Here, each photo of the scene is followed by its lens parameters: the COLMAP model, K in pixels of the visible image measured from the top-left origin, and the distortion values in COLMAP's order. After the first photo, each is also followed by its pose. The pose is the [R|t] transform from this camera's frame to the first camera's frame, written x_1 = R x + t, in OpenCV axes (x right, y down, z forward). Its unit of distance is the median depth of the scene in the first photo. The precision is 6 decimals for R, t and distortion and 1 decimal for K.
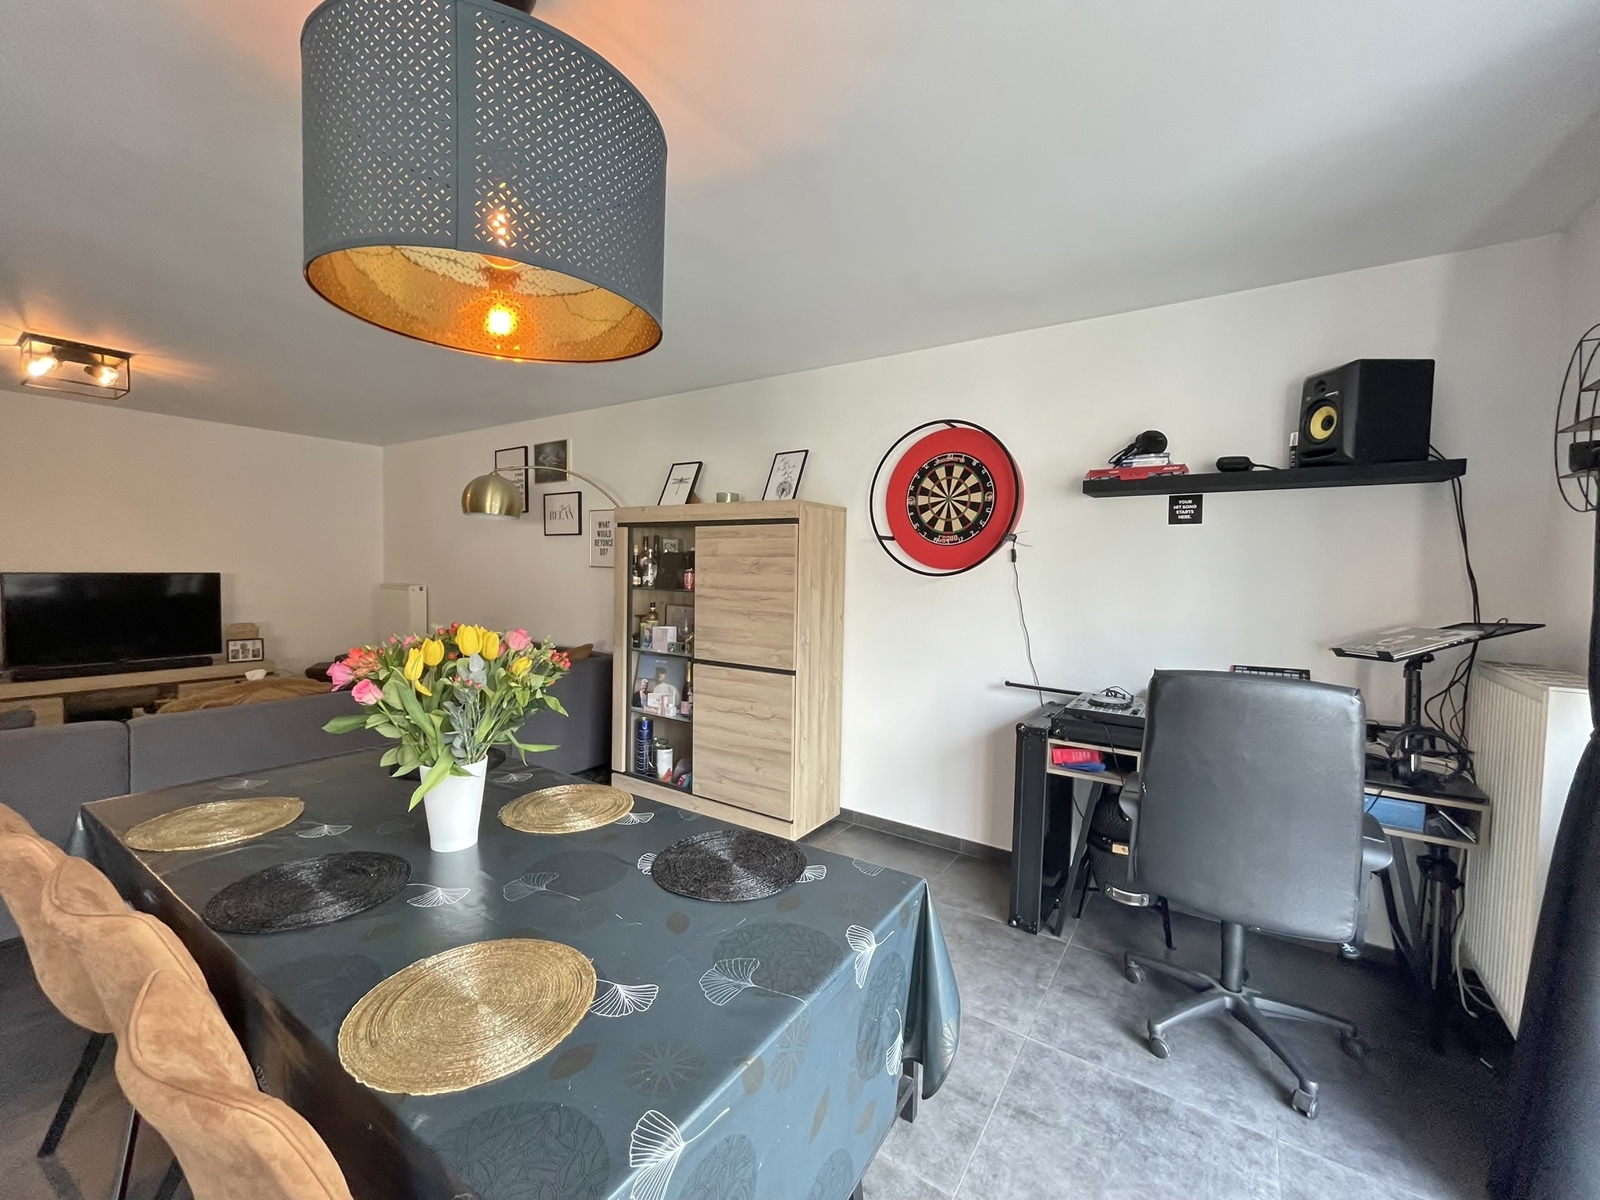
lens RADIAL K [[650.4, 0, 795.9], [0, 650.4, 595.7], [0, 0, 1]] dist [-0.001342, -0.000145]
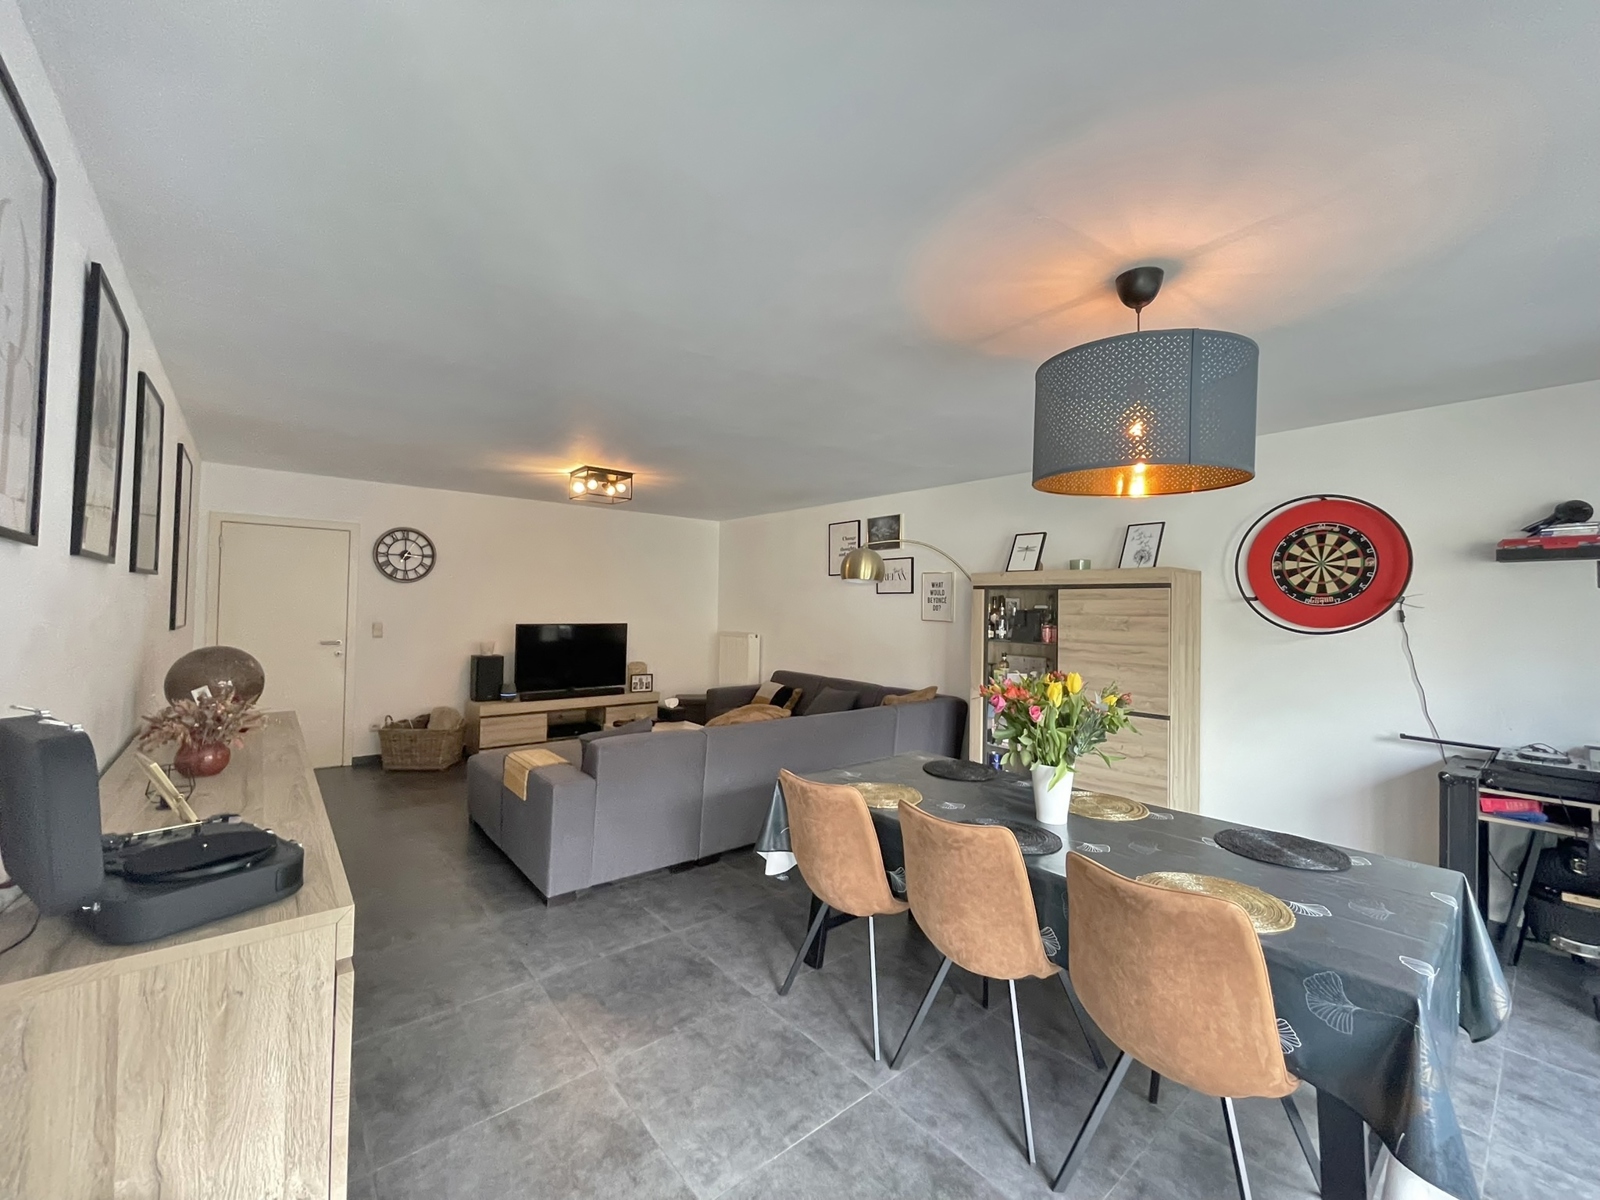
lens RADIAL K [[650.4, 0, 795.9], [0, 650.4, 595.7], [0, 0, 1]] dist [-0.001342, -0.000145]
pose [[0.961763, -0.007420, -0.273783, -0.311218], [-0.011390, 0.997685, -0.067051, -0.011143], [0.273647, 0.067605, 0.959451, -0.286705]]
